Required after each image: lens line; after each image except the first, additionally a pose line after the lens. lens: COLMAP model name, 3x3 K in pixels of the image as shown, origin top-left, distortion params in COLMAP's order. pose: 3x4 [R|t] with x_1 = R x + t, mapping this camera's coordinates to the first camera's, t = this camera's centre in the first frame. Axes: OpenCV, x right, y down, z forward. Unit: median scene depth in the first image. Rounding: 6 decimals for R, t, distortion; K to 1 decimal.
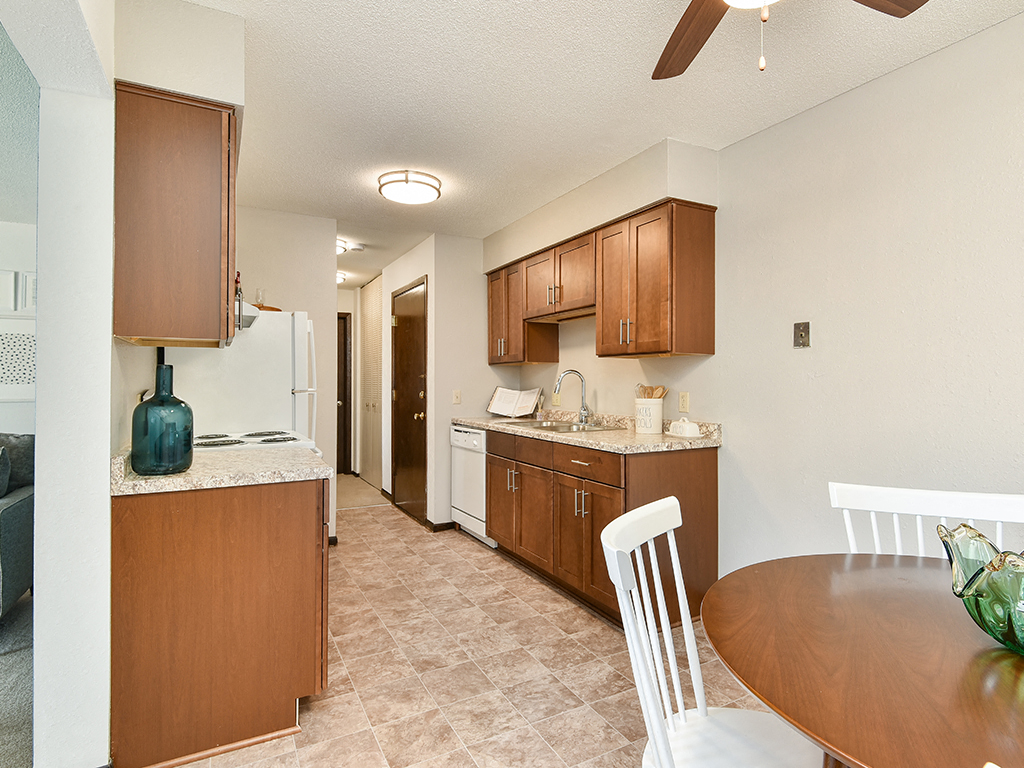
lens RADIAL K [[549.9, 0, 507.6], [0, 549.9, 370.0], [0, 0, 1]] dist [-0.001899, -0.001870]
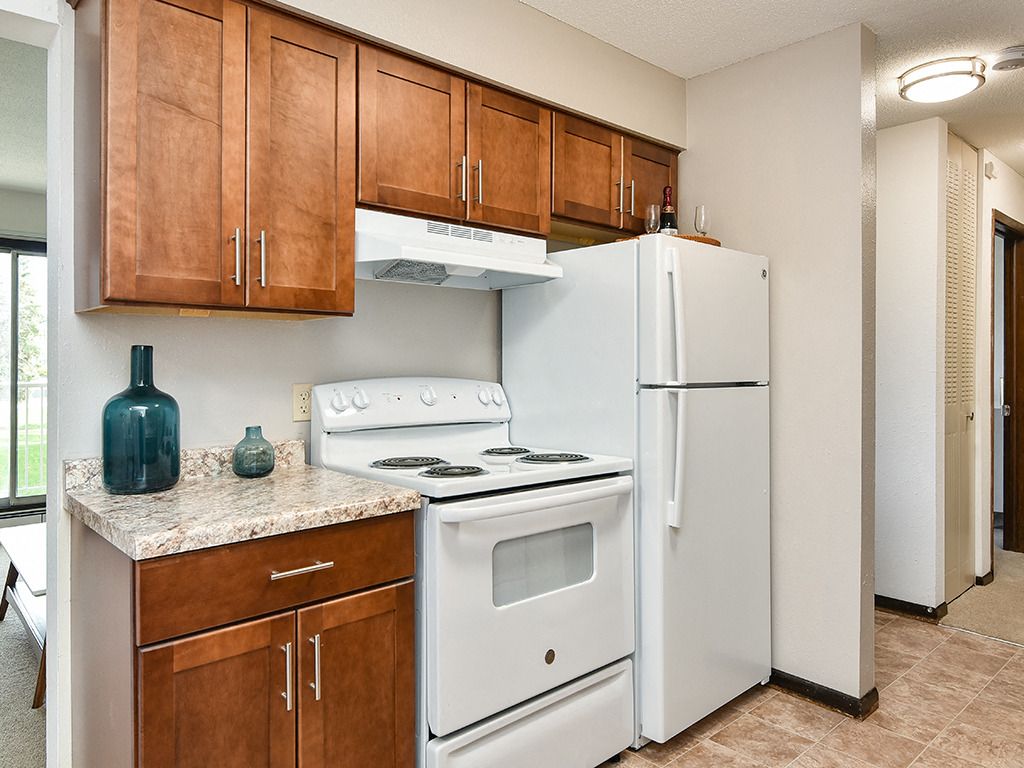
lens RADIAL K [[699.1, 0, 512.2], [0, 699.1, 357.4], [0, 0, 1]] dist [0.018234, 0.001158]
pose [[0.258230, -0.007226, -0.966056, 0.192485], [0.017378, 0.999845, -0.002834, 0.008439], [0.965927, -0.016057, 0.258316, 0.561429]]
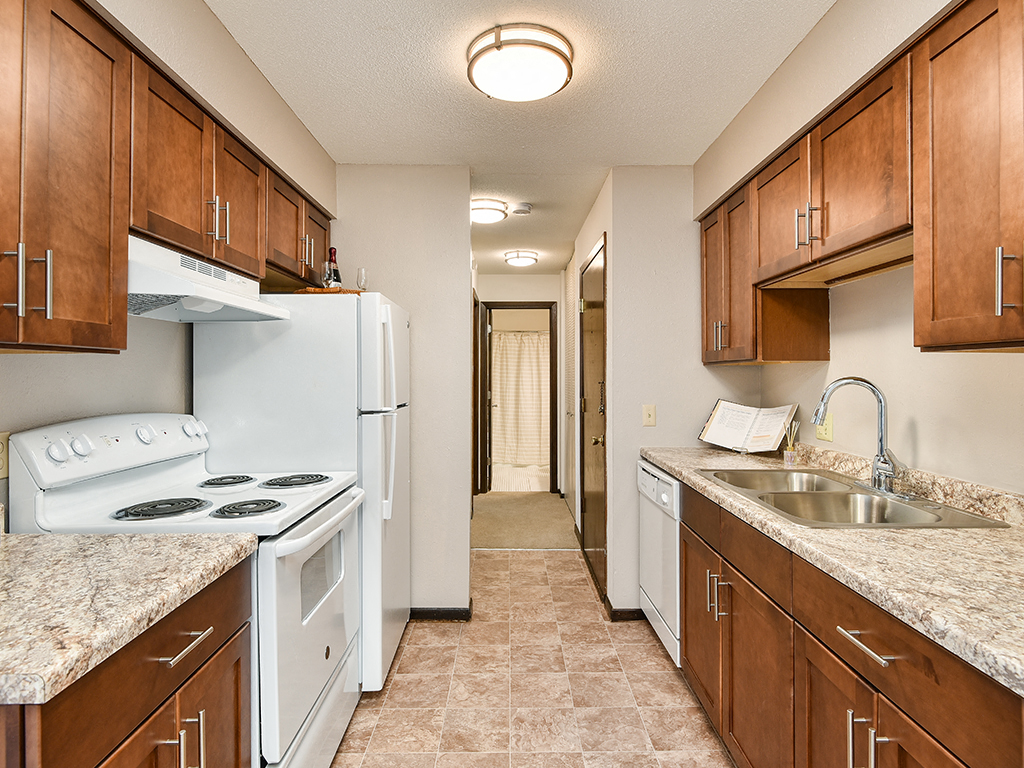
lens RADIAL K [[549.9, 0, 507.6], [0, 549.9, 370.0], [0, 0, 1]] dist [-0.001899, -0.001870]
pose [[0.888751, -0.006928, -0.458338, 0.061633], [0.012672, 0.999875, 0.009459, -0.013644], [0.458215, -0.014215, 0.888728, 0.389431]]
